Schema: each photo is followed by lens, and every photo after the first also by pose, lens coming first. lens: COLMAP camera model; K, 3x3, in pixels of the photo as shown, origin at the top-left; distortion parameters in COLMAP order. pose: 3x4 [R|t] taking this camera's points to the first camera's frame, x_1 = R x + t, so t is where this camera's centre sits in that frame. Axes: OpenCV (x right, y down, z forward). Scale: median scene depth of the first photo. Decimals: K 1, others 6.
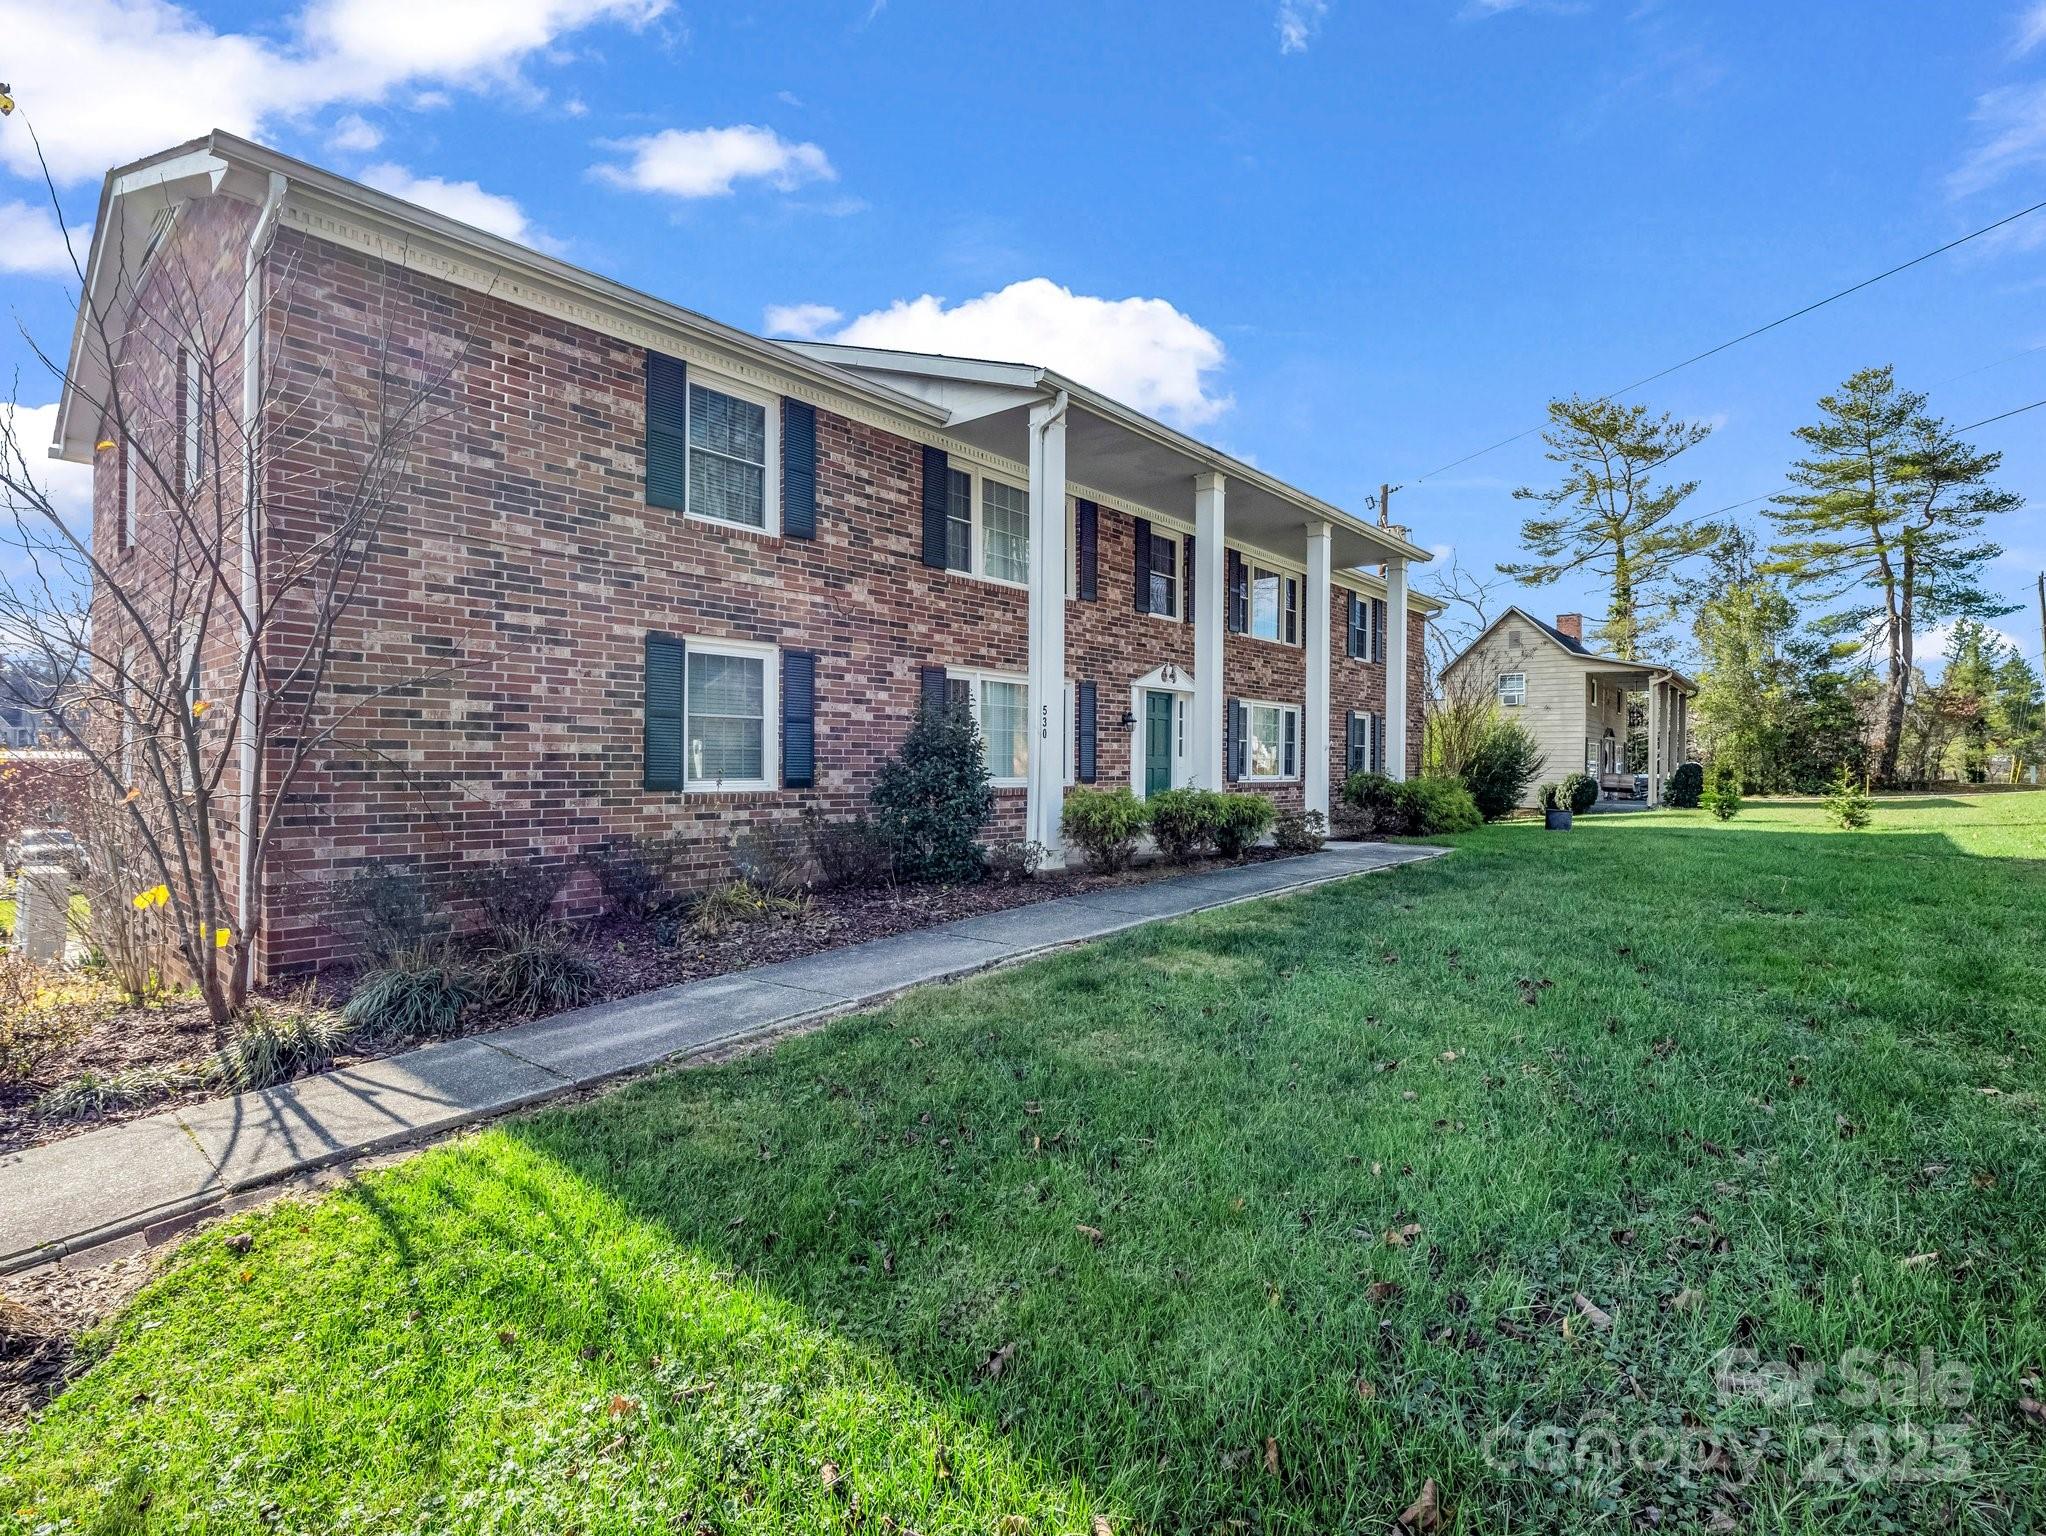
lens RADIAL K [[953.0, 0, 1021.7], [0, 953.0, 757.4], [0, 0, 1]] dist [-0.001071, -0.028457]
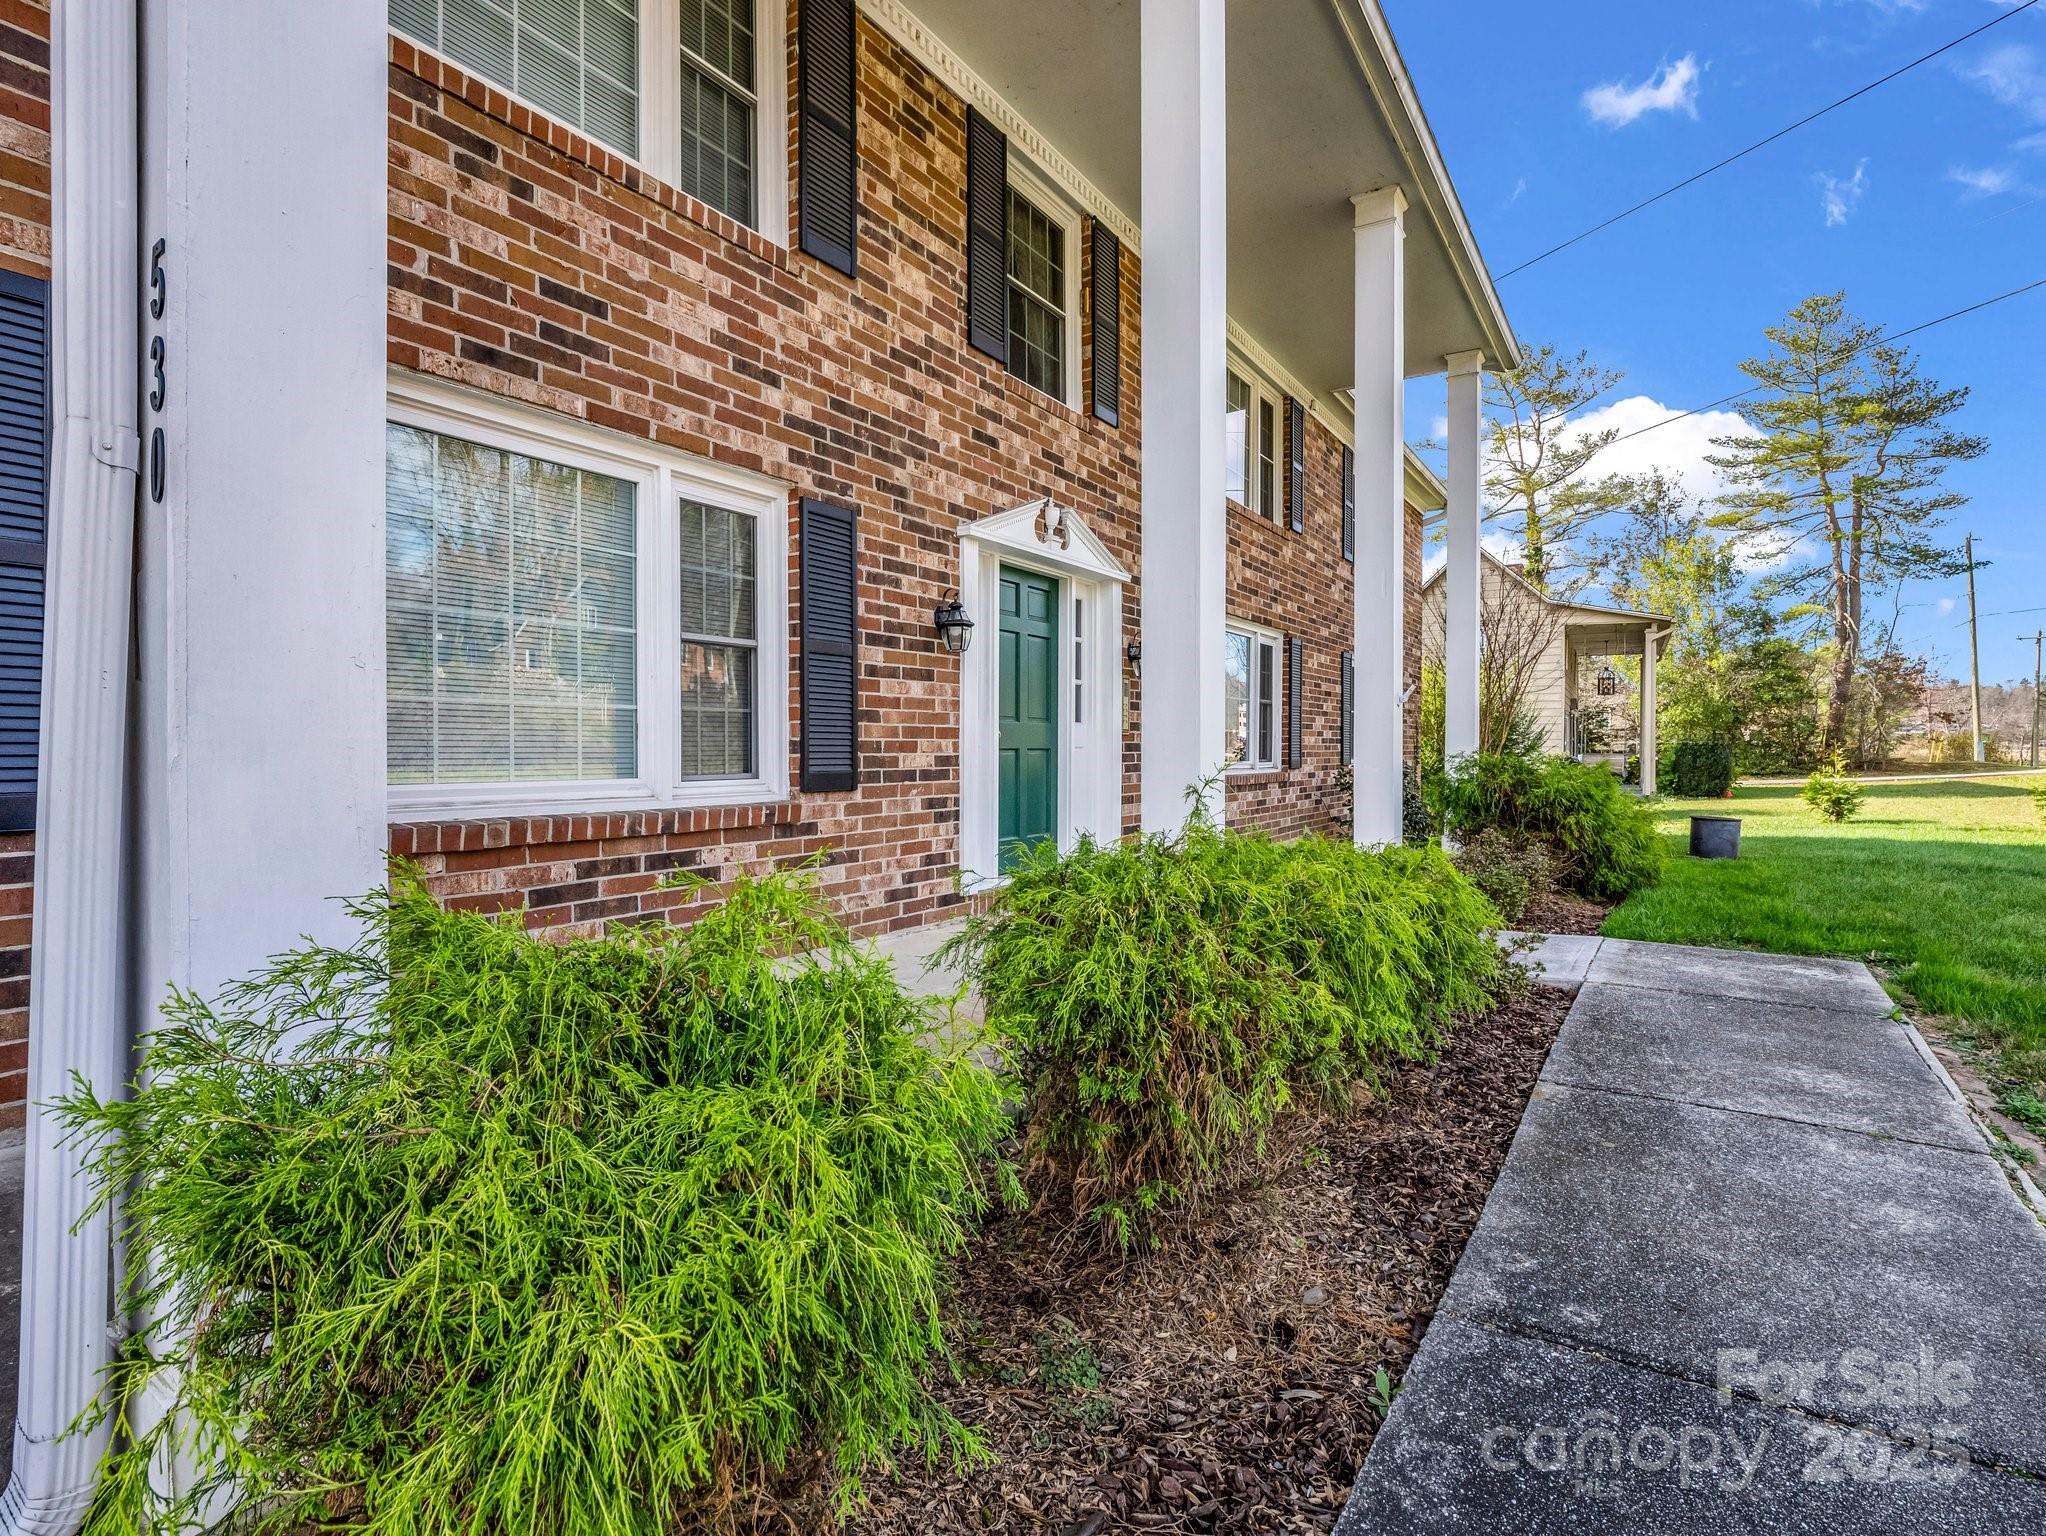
lens RADIAL K [[953.0, 0, 1021.7], [0, 953.0, 757.4], [0, 0, 1]] dist [-0.001071, -0.028457]
pose [[0.990219, -0.010213, 0.139147, 0.081407], [0.008189, 0.999852, 0.015108, 0.008959], [-0.139281, -0.013820, 0.990157, 0.583957]]
